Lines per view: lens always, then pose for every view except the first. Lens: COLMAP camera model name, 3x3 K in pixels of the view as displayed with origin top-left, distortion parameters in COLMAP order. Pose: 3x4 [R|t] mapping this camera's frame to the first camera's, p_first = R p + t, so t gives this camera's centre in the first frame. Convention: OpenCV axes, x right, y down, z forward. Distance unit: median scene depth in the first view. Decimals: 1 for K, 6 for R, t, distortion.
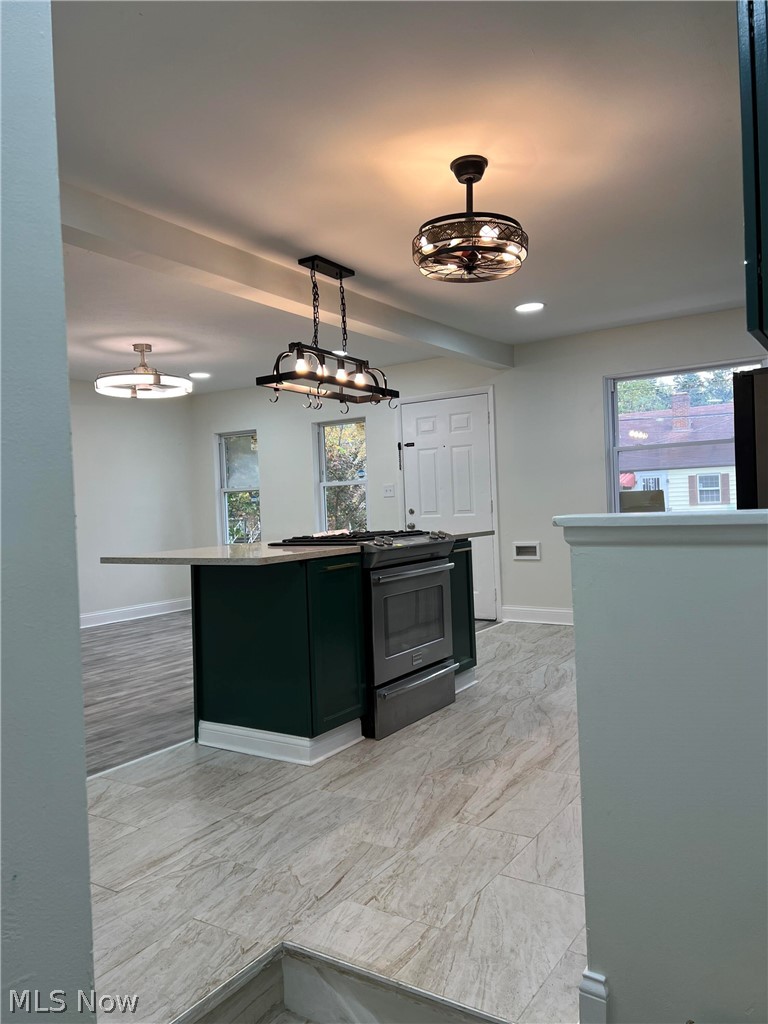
lens RADIAL K [[776.2, 0, 386.2], [0, 776.2, 515.9], [0, 0, 1]] dist [0.107978, -0.003730]
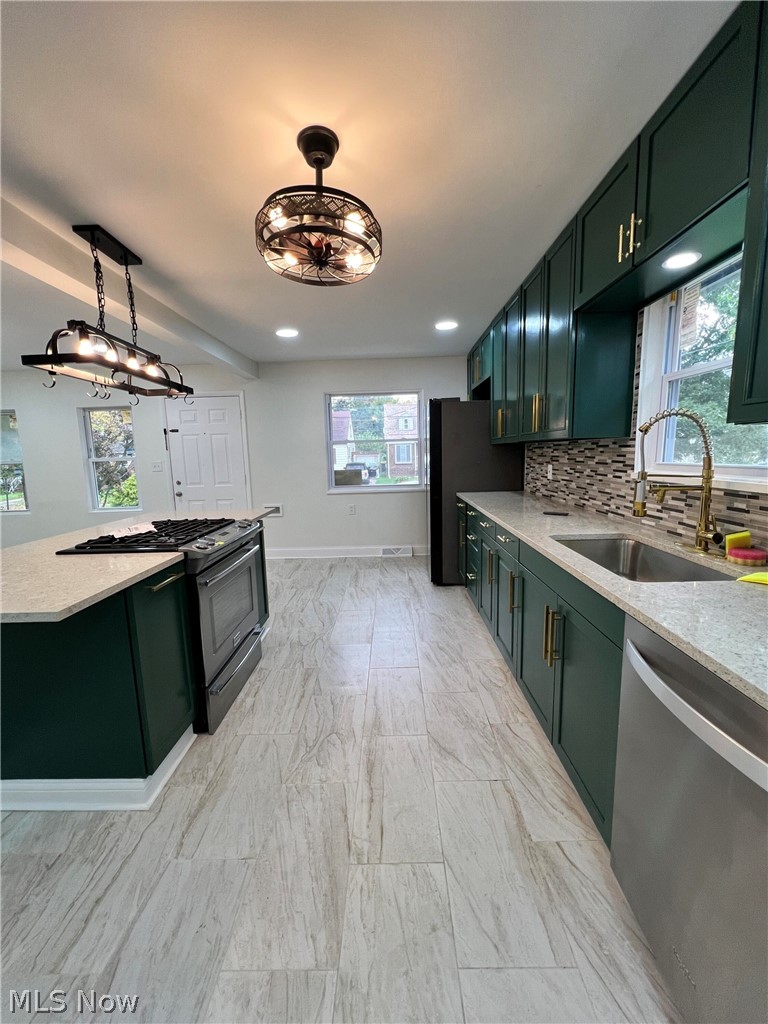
lens RADIAL K [[412.2, 0, 384.8], [0, 412.2, 509.3], [0, 0, 1]] dist [-0.000834, 0.001295]
pose [[0.844535, -0.055679, 0.532598, -0.081552], [0.000703, 0.994694, 0.102872, -0.057578], [-0.535500, -0.086505, 0.840093, 0.403377]]
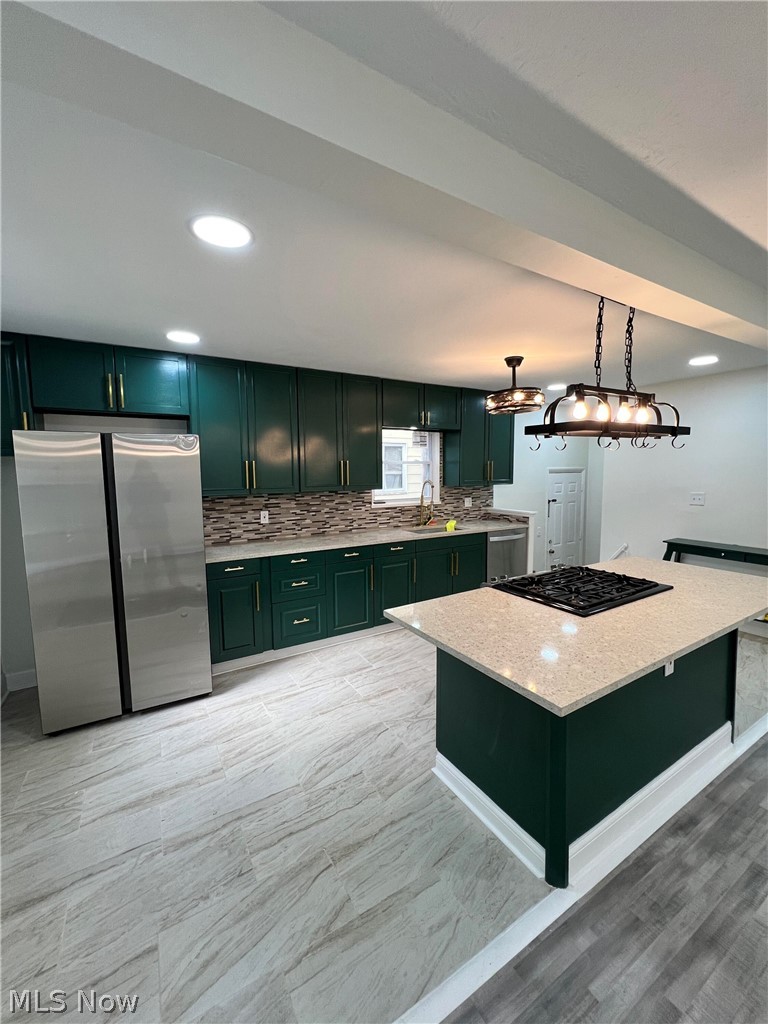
lens RADIAL K [[414.6, 0, 386.8], [0, 414.6, 510.2], [0, 0, 1]] dist [-0.000195, -0.000040]
pose [[-0.901918, 0.008829, 0.431817, -0.040833], [0.053748, 0.994314, 0.091931, -0.134636], [-0.428550, 0.106124, -0.897264, 1.629957]]
